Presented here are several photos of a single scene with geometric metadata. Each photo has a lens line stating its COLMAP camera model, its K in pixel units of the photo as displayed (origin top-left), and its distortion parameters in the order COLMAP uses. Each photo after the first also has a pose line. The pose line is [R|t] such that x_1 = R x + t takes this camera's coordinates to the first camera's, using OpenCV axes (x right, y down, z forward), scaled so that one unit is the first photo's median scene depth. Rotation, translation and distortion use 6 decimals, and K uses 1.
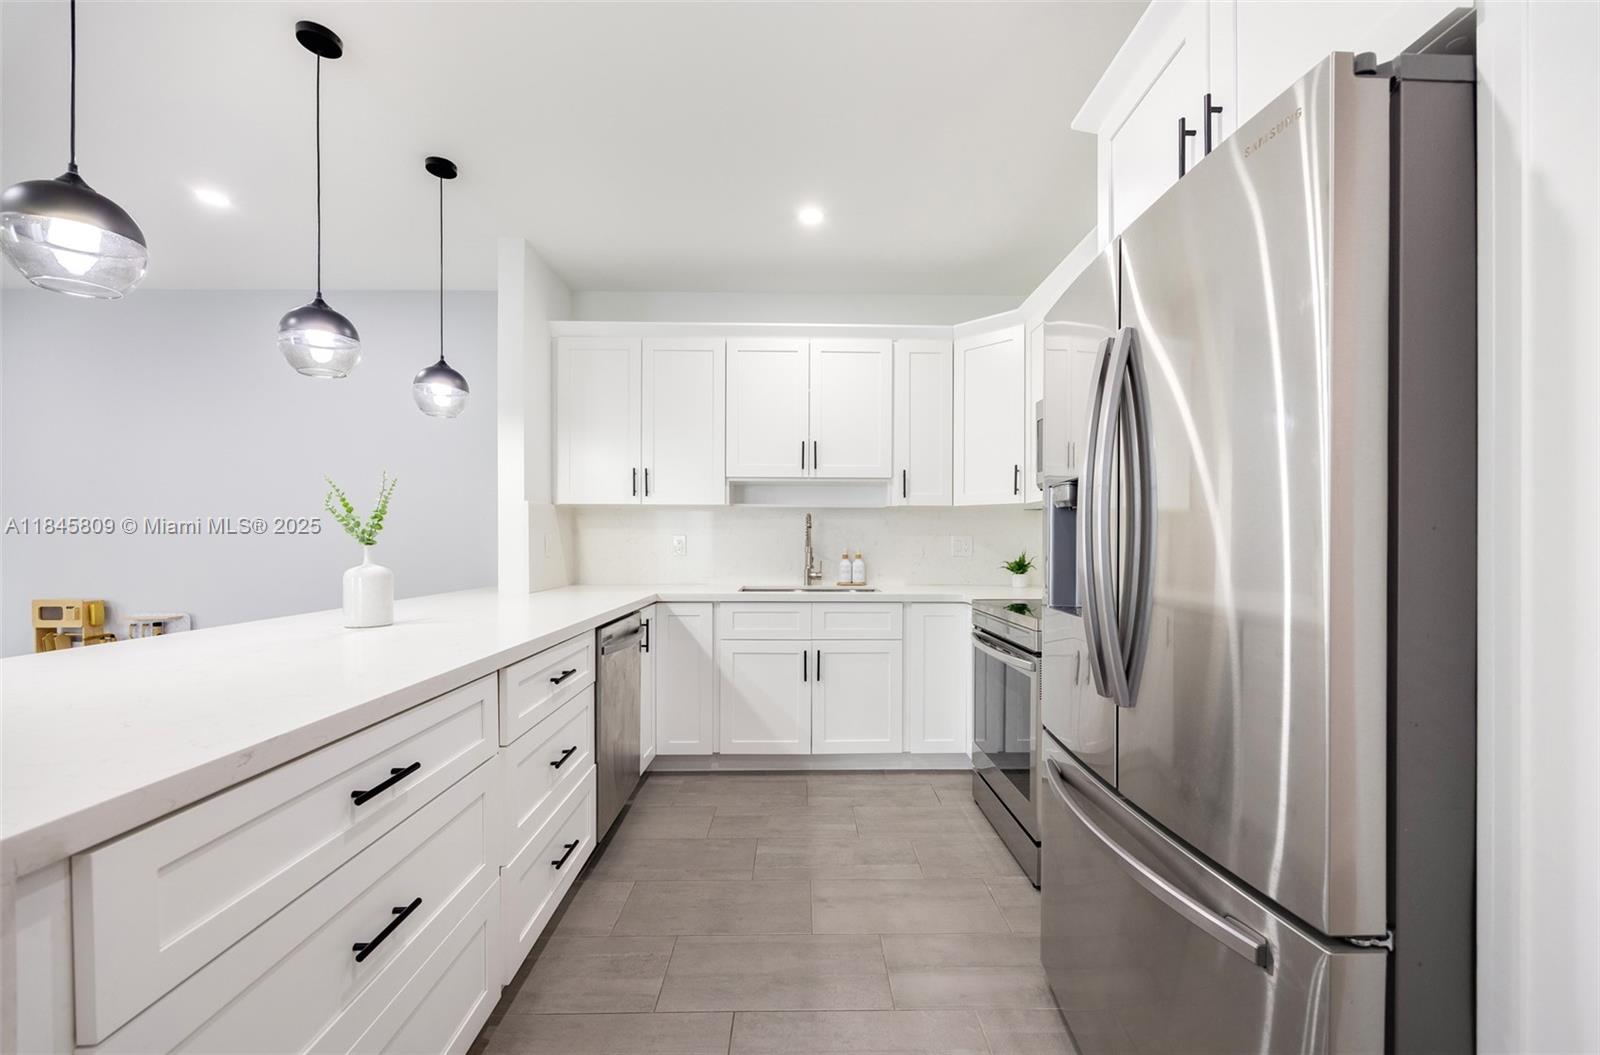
lens RADIAL K [[622.7, 0, 802.9], [0, 622.7, 547.5], [0, 0, 1]] dist [-0.009628, -0.000174]
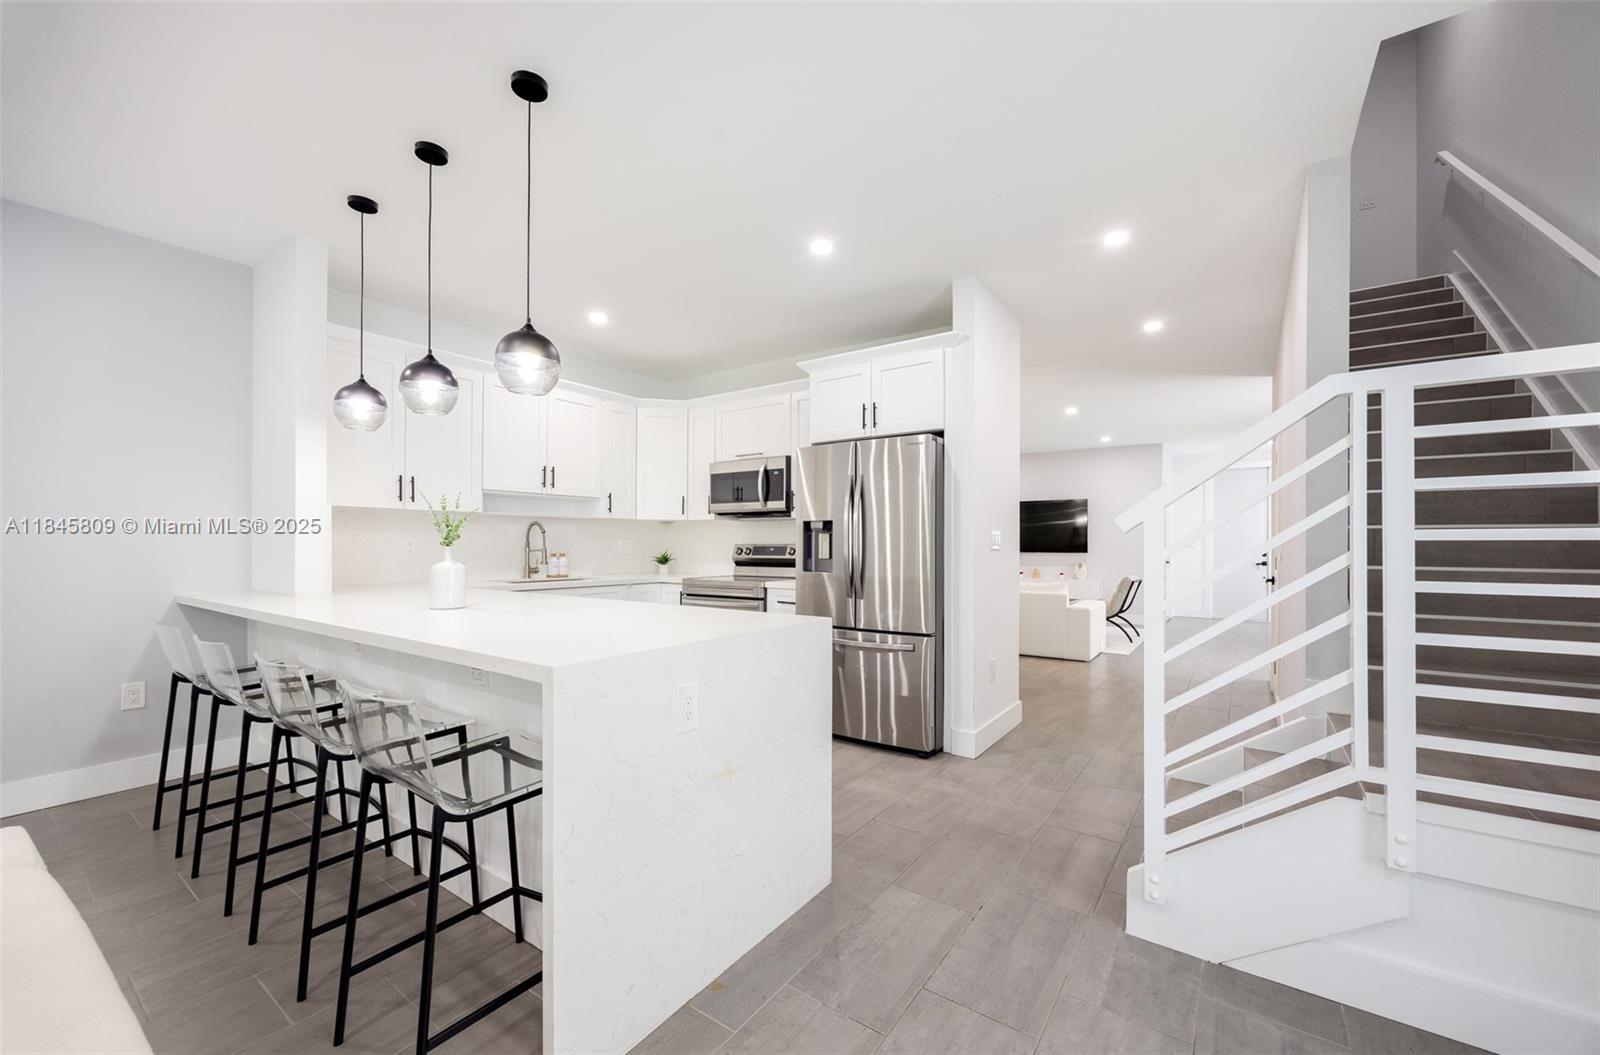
lens RADIAL K [[623.8, 0, 801.9], [0, 623.8, 538.9], [0, 0, 1]] dist [-0.000469, 0.000023]
pose [[0.599200, 0.008632, 0.800553, -0.710064], [0.002764, 0.999914, -0.012850, -0.000179], [-0.800595, 0.009912, 0.599124, -0.203876]]
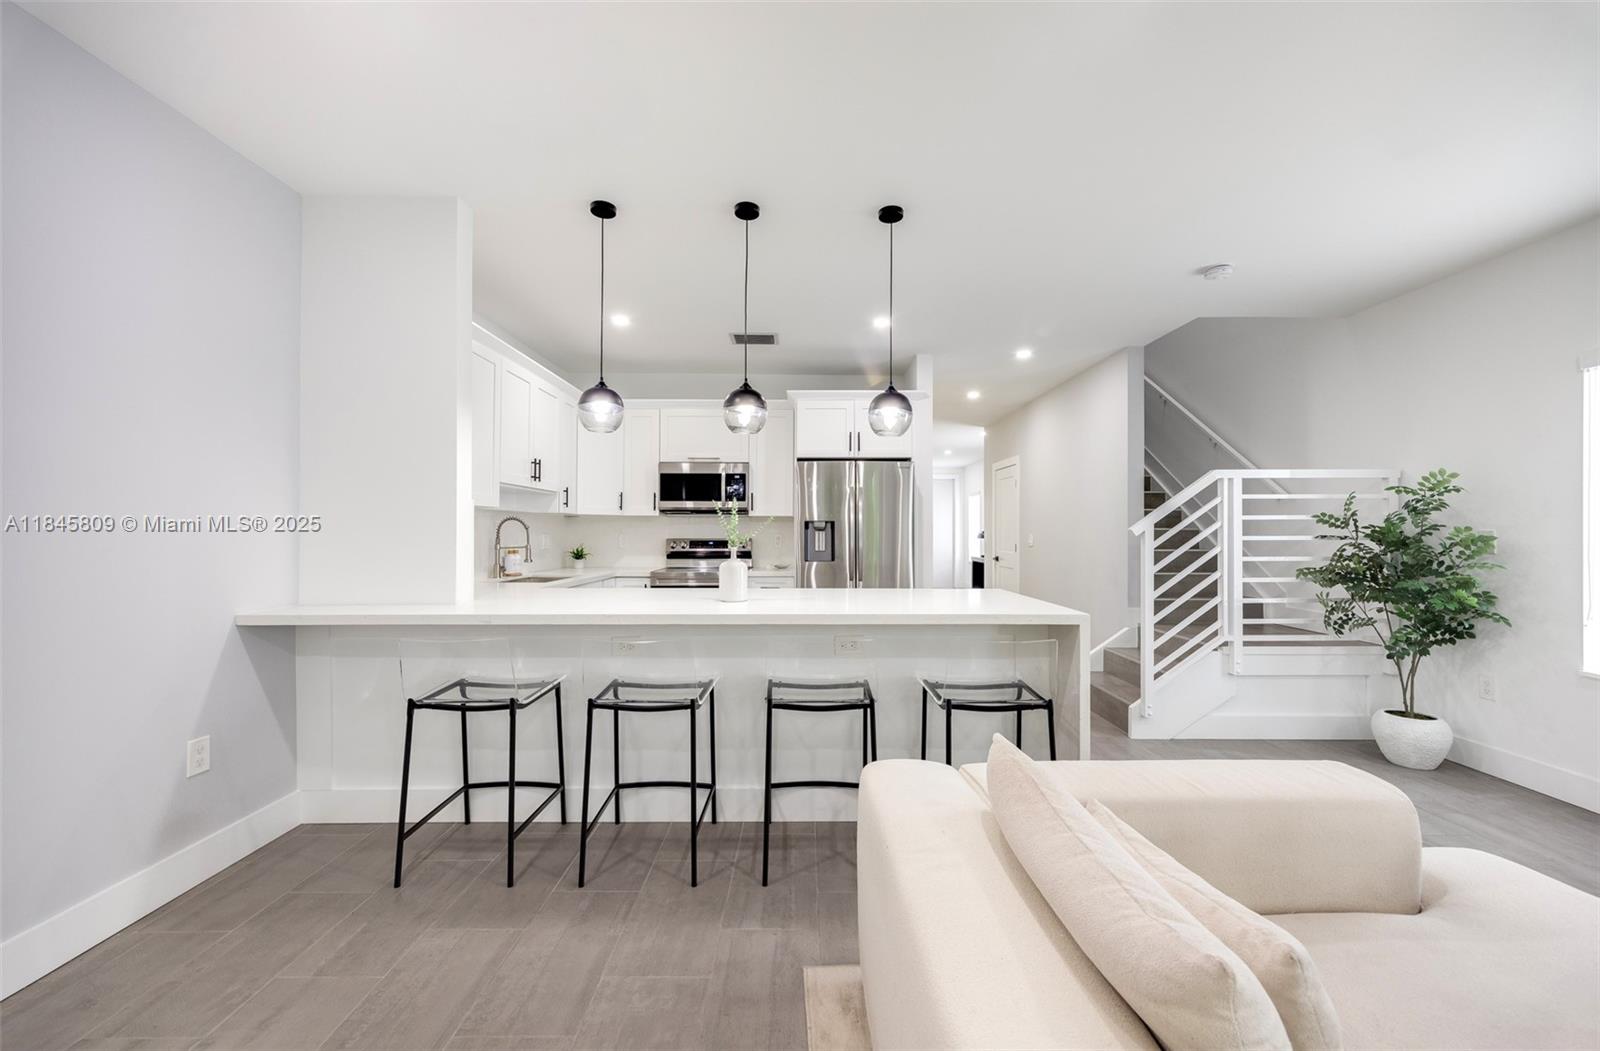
lens RADIAL K [[619.3, 0, 800.0], [0, 619.3, 525.5], [0, 0, 1]] dist [-0.001623, -0.000165]
pose [[0.031604, 0.012021, 0.999428, -1.188301], [0.005642, 0.999910, -0.012205, -0.019718], [-0.999485, 0.006025, 0.031533, 0.432663]]
